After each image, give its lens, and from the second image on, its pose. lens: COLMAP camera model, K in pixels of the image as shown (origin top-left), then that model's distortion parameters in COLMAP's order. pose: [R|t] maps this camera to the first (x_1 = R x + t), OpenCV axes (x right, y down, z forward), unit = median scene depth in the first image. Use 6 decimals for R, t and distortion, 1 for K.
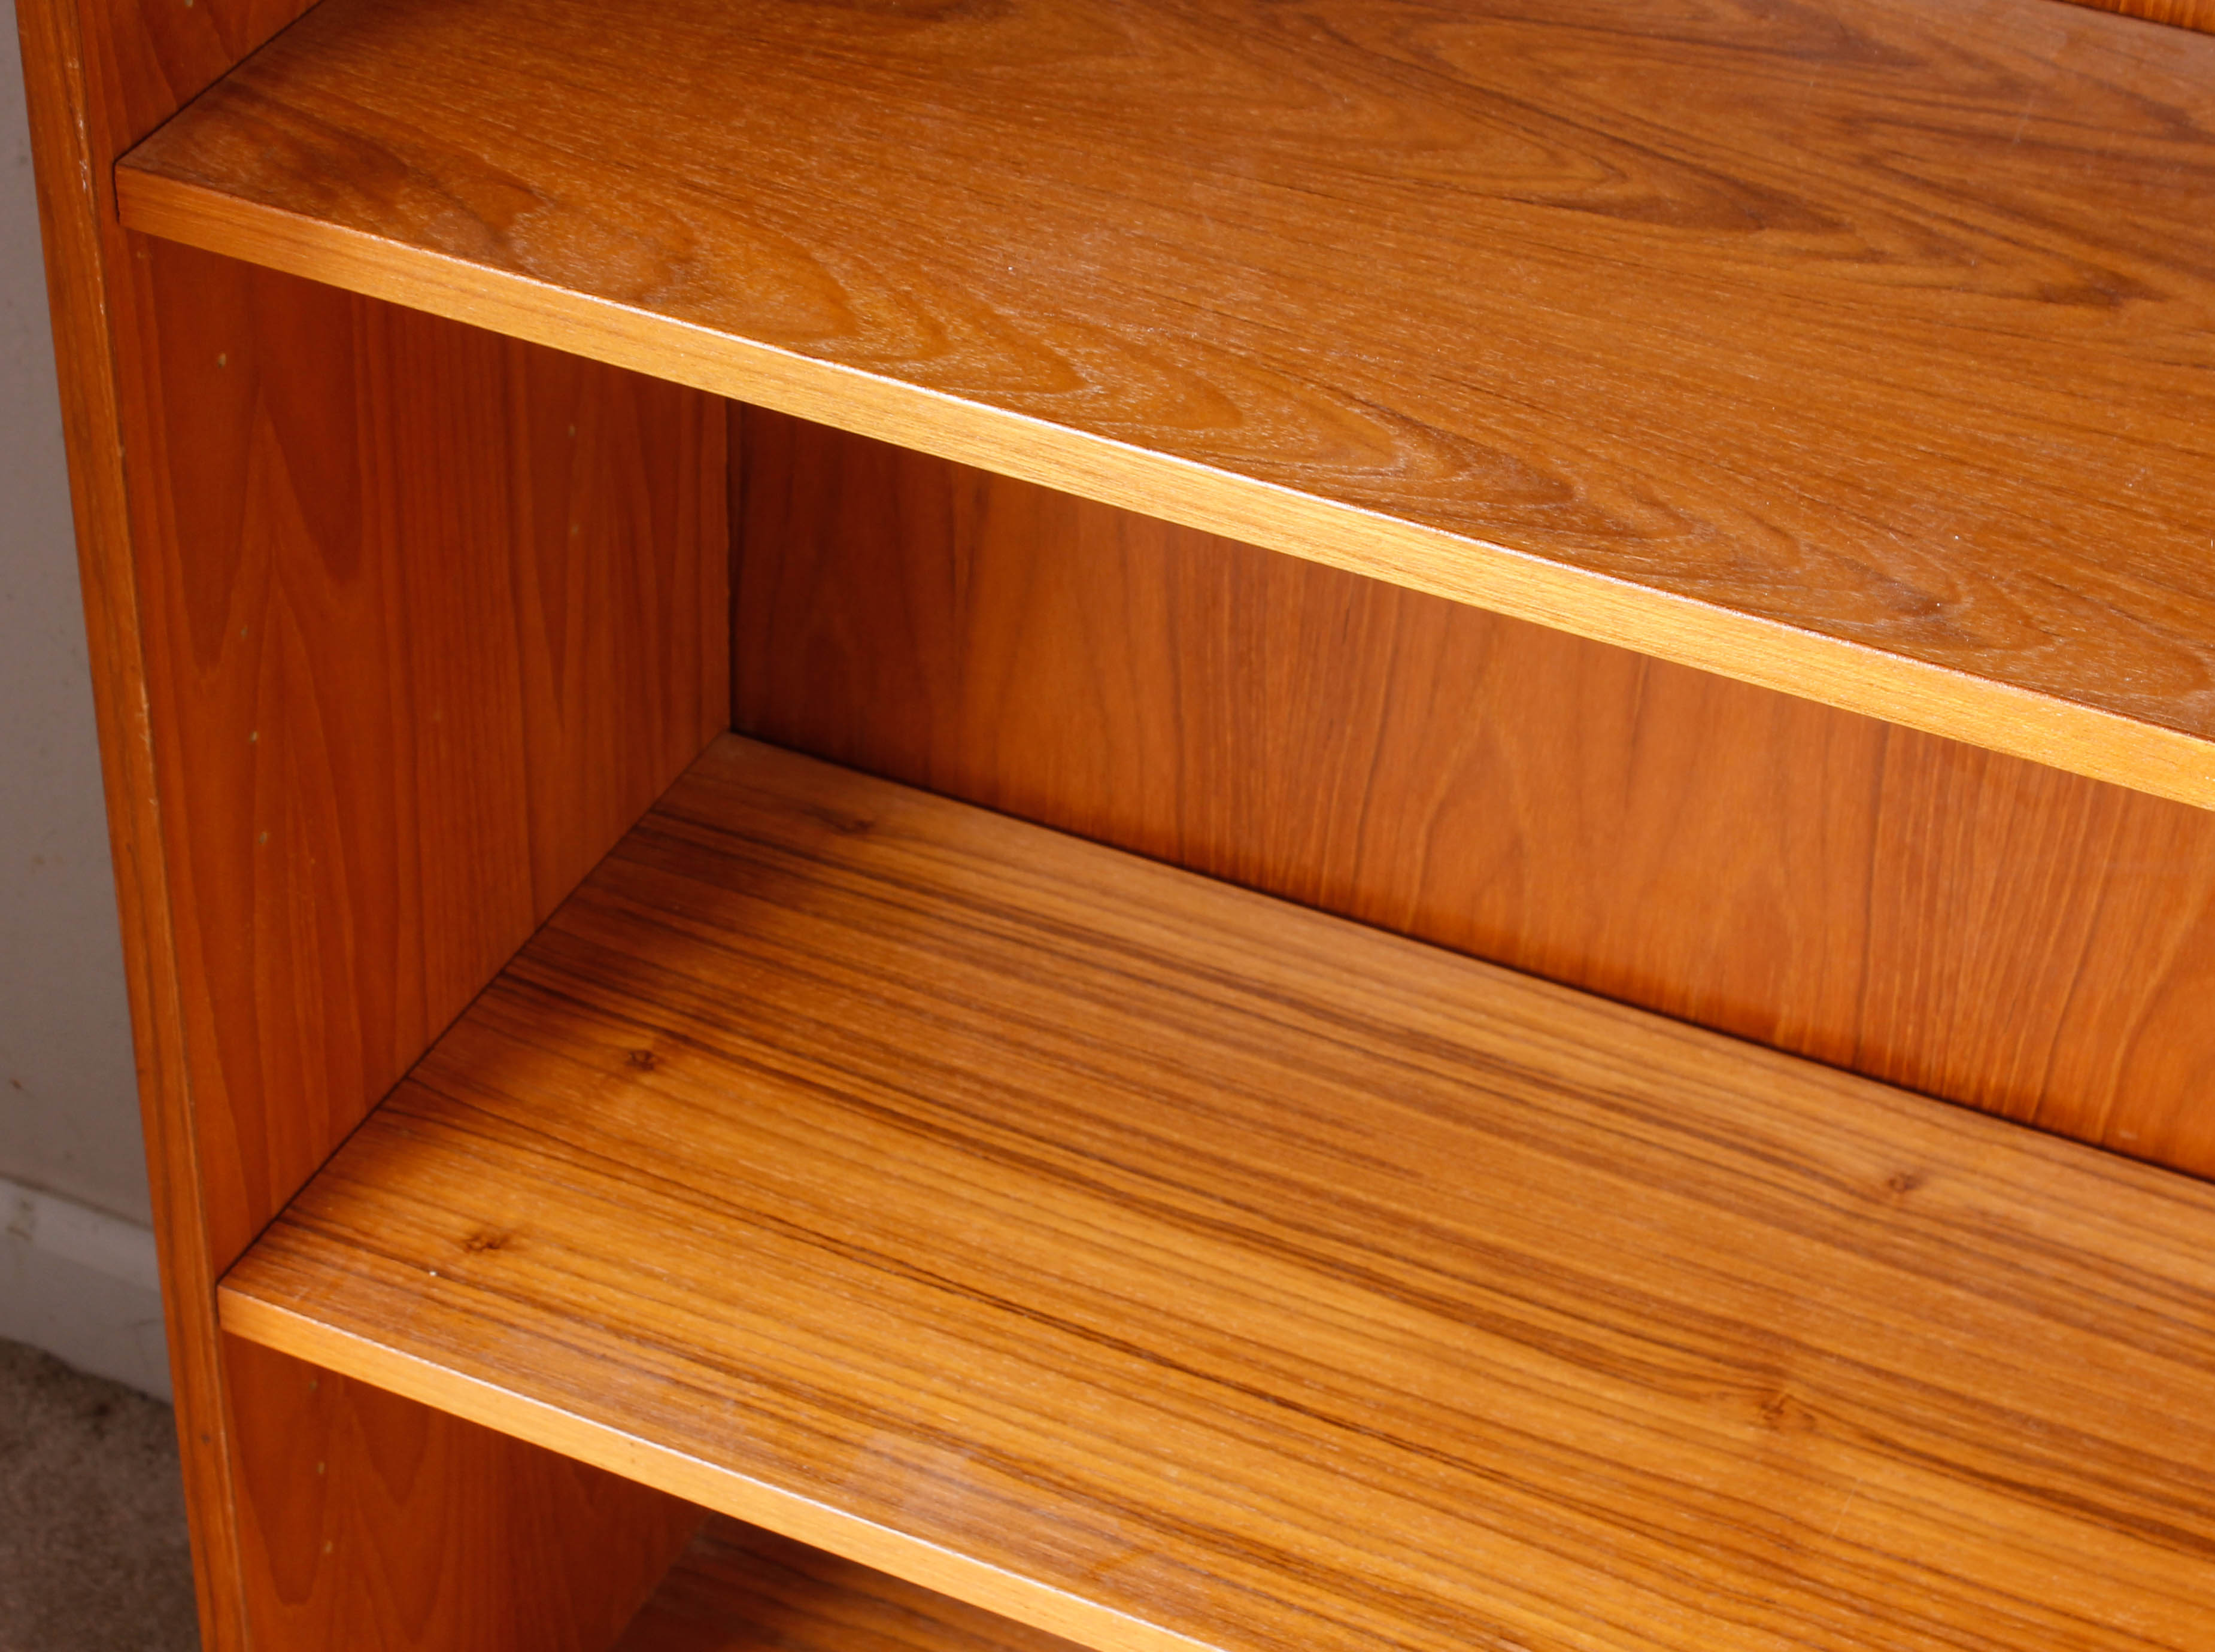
lens RADIAL K [[4832.1, 0, 993.5], [0, 4832.1, 849.0], [0, 0, 1]] dist [0.026154, 0.000000]
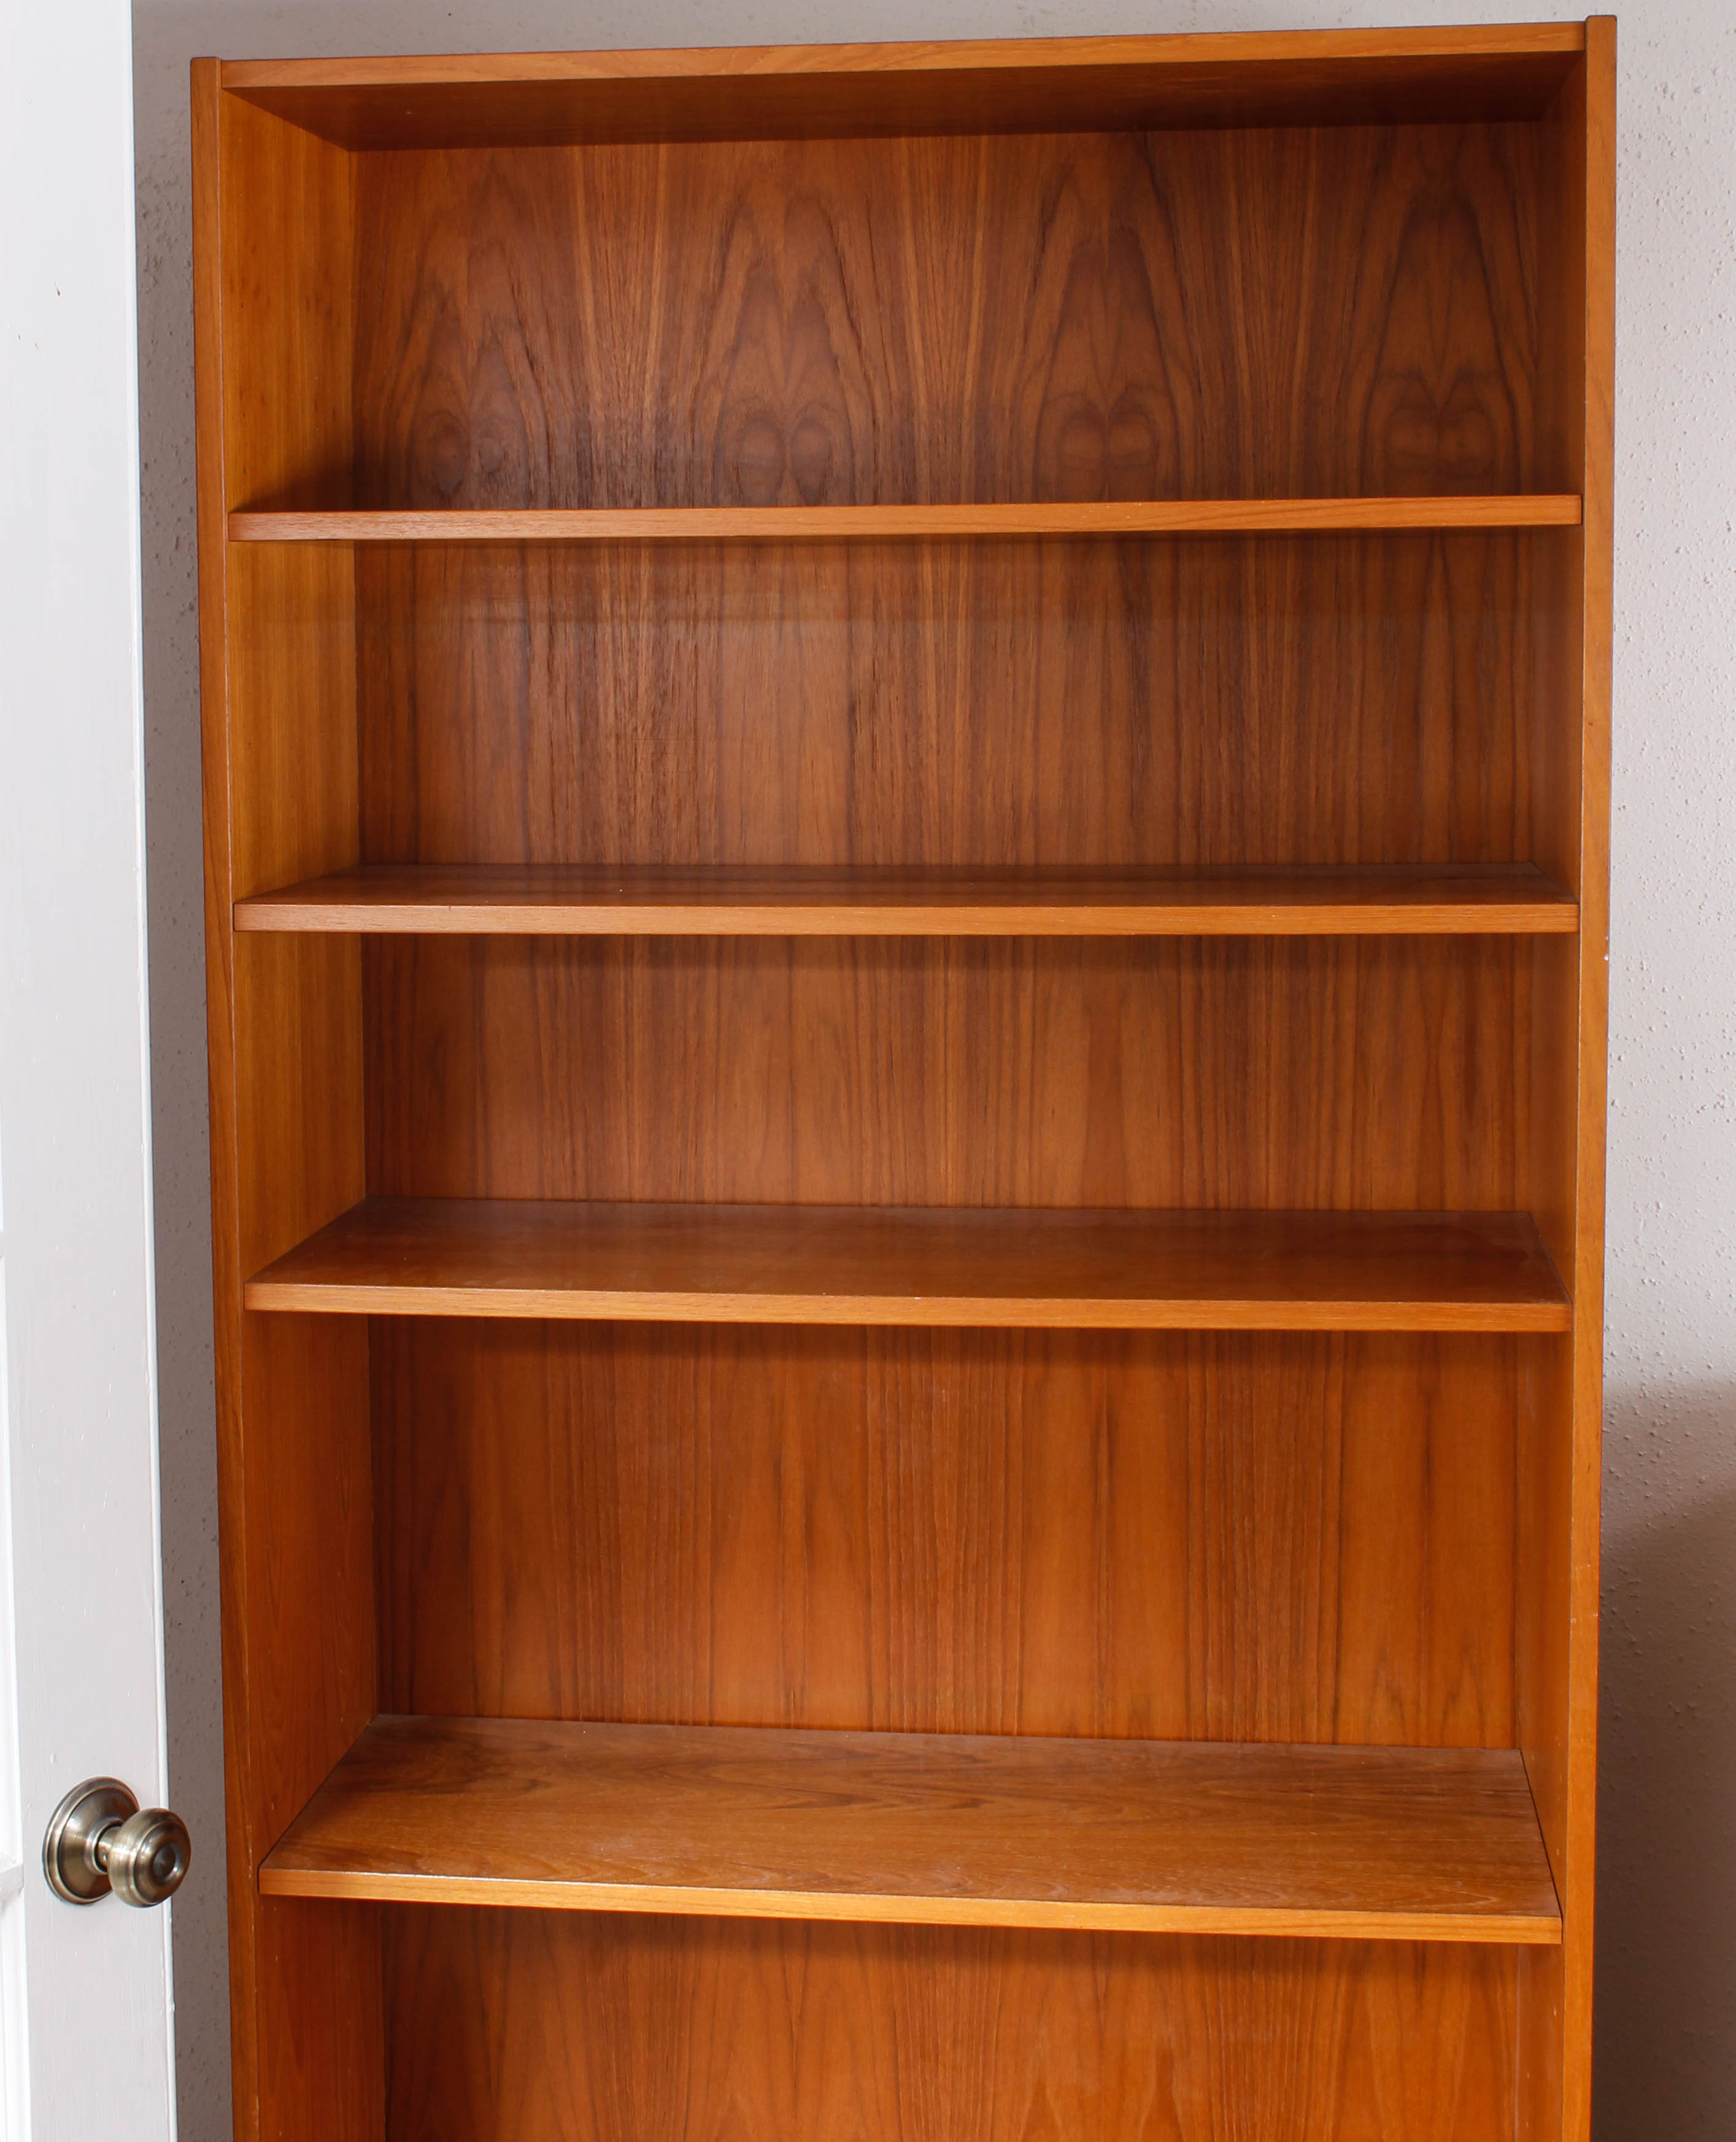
lens RADIAL K [[3301.6, 0, 814.5], [0, 3301.6, 946.1], [0, 0, 1]] dist [-0.022949, 0.000000]
pose [[0.945178, -0.054154, 0.322034, -0.372749], [0.215928, 0.843439, -0.491920, 0.321482], [-0.244976, 0.534488, 0.808894, -0.669680]]
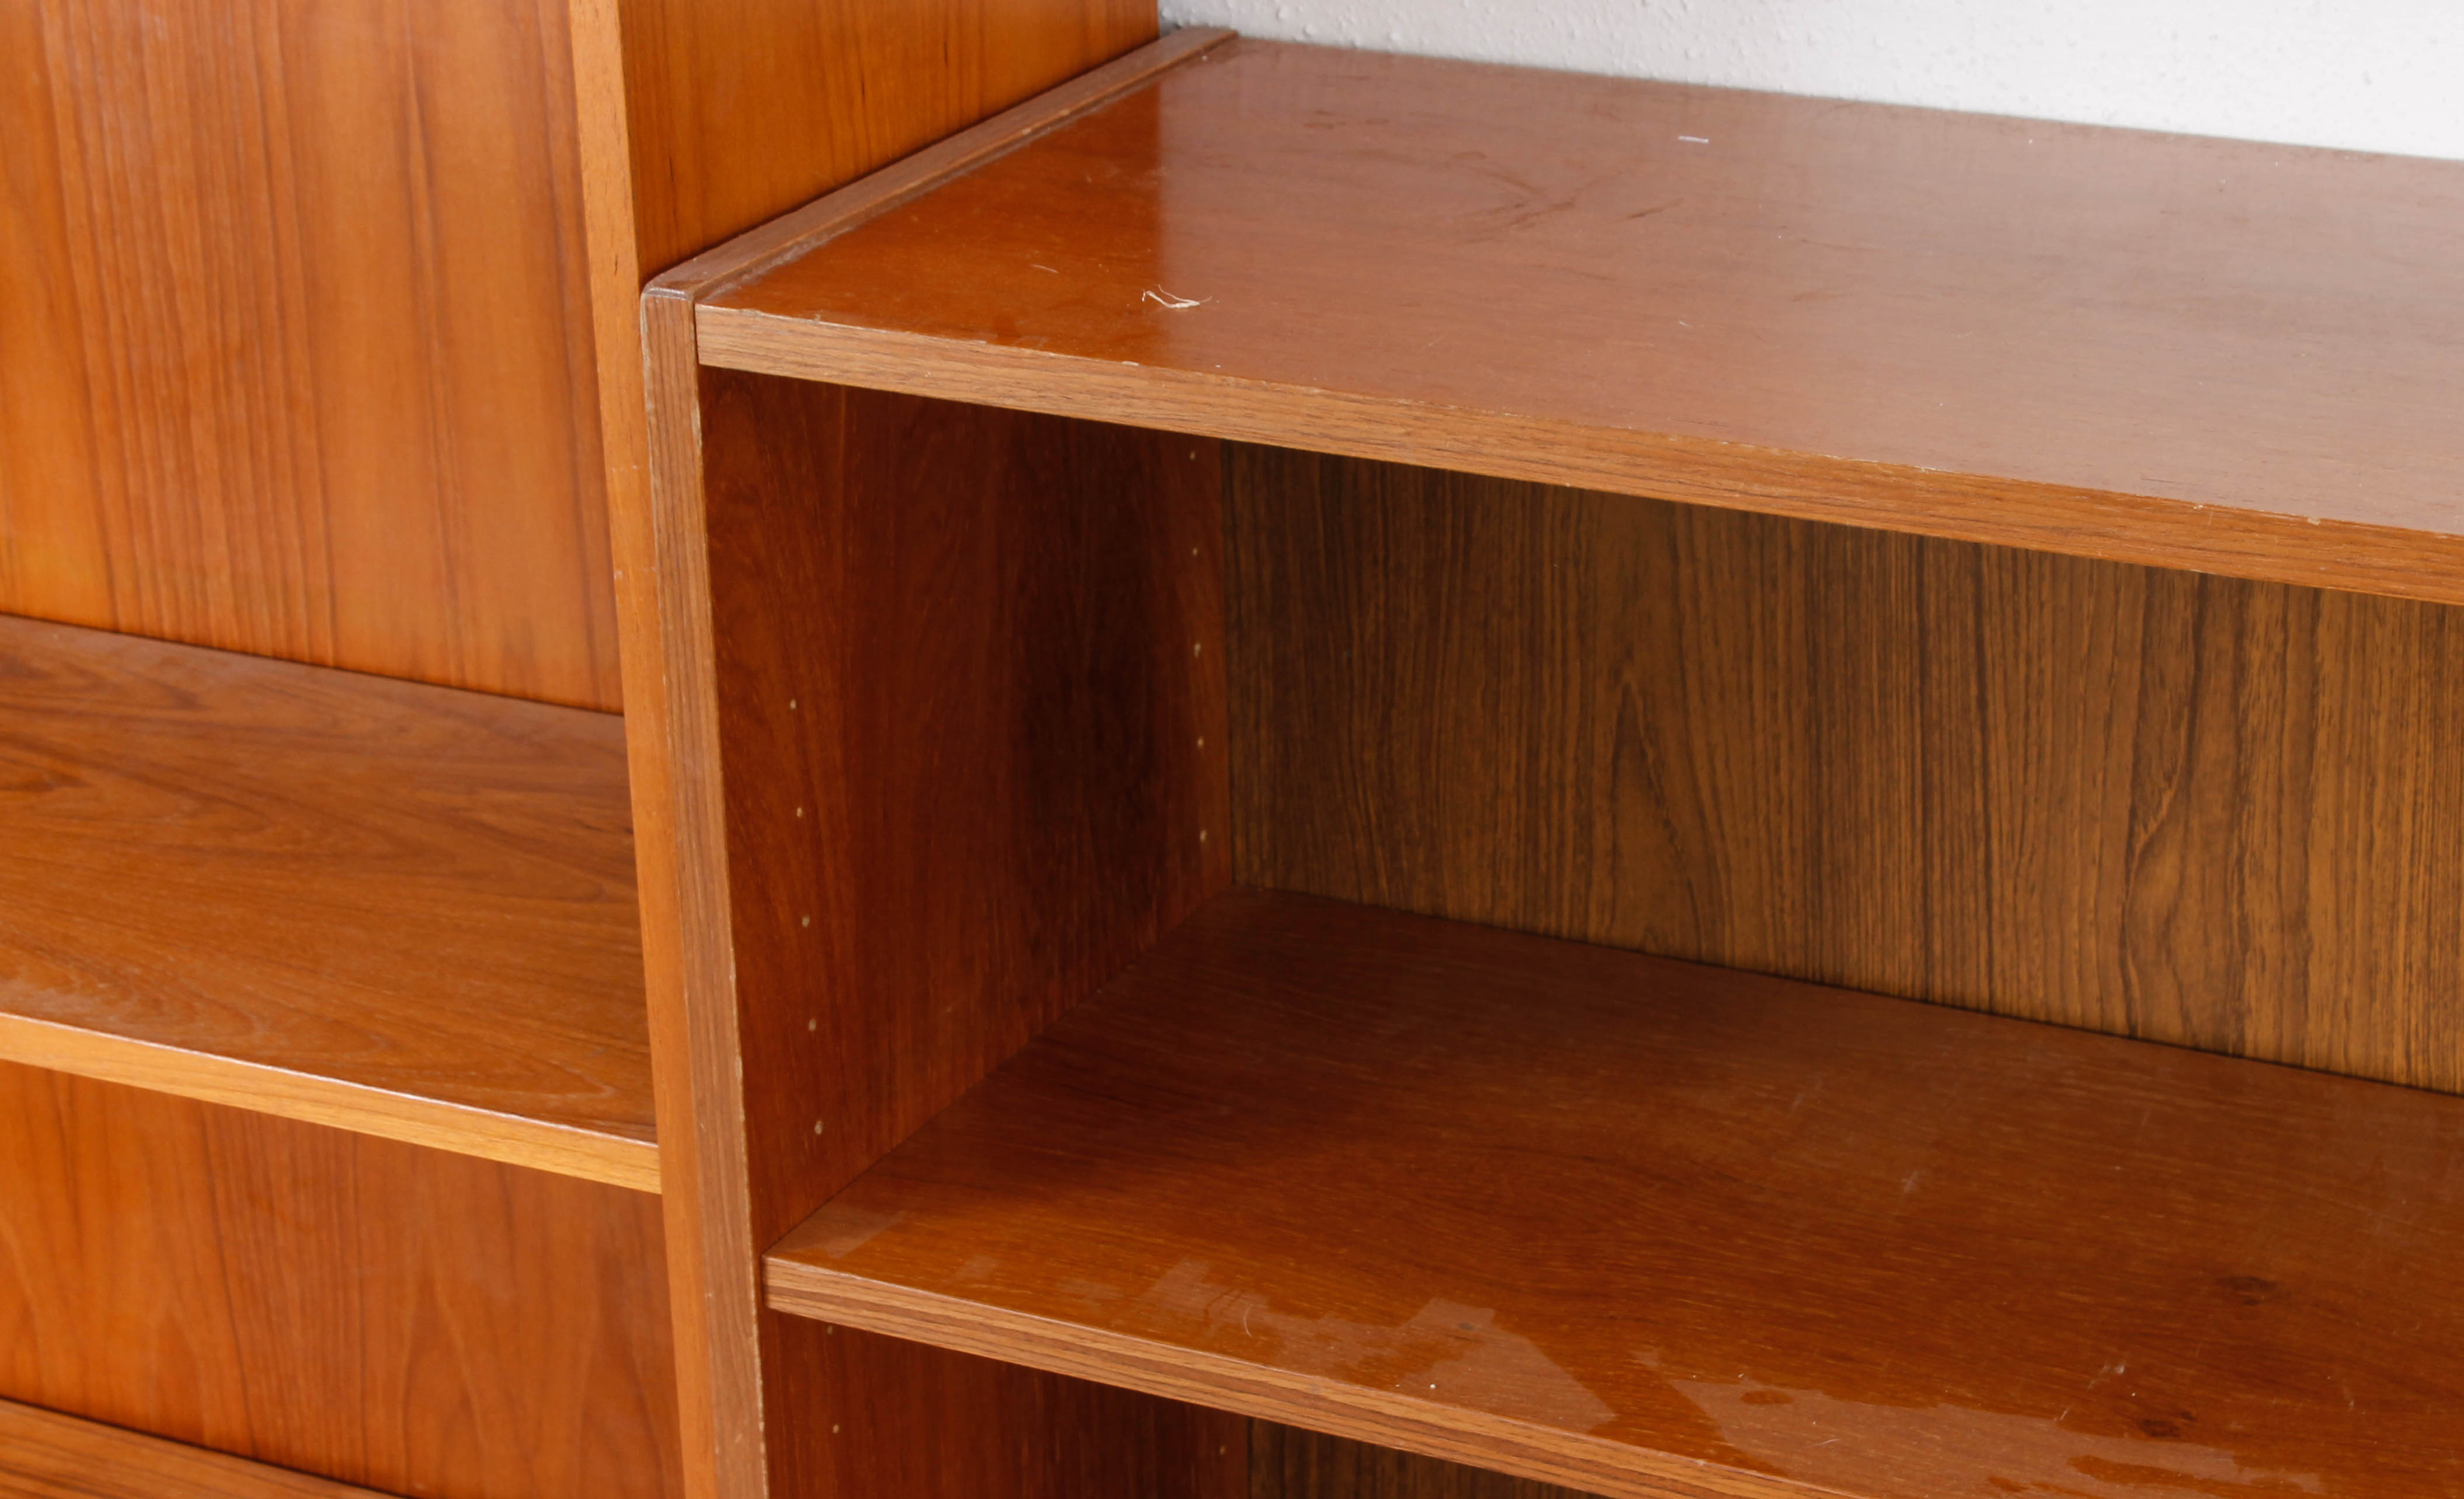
lens RADIAL K [[5104.1, 0, 1216.3], [0, 5104.1, 712.5], [0, 0, 1]] dist [0.042864, 0.000000]
pose [[0.998399, -0.039424, -0.040552, 0.543185], [0.026661, 0.960414, -0.277297, 0.264100], [0.049879, 0.275772, 0.959928, -0.450960]]
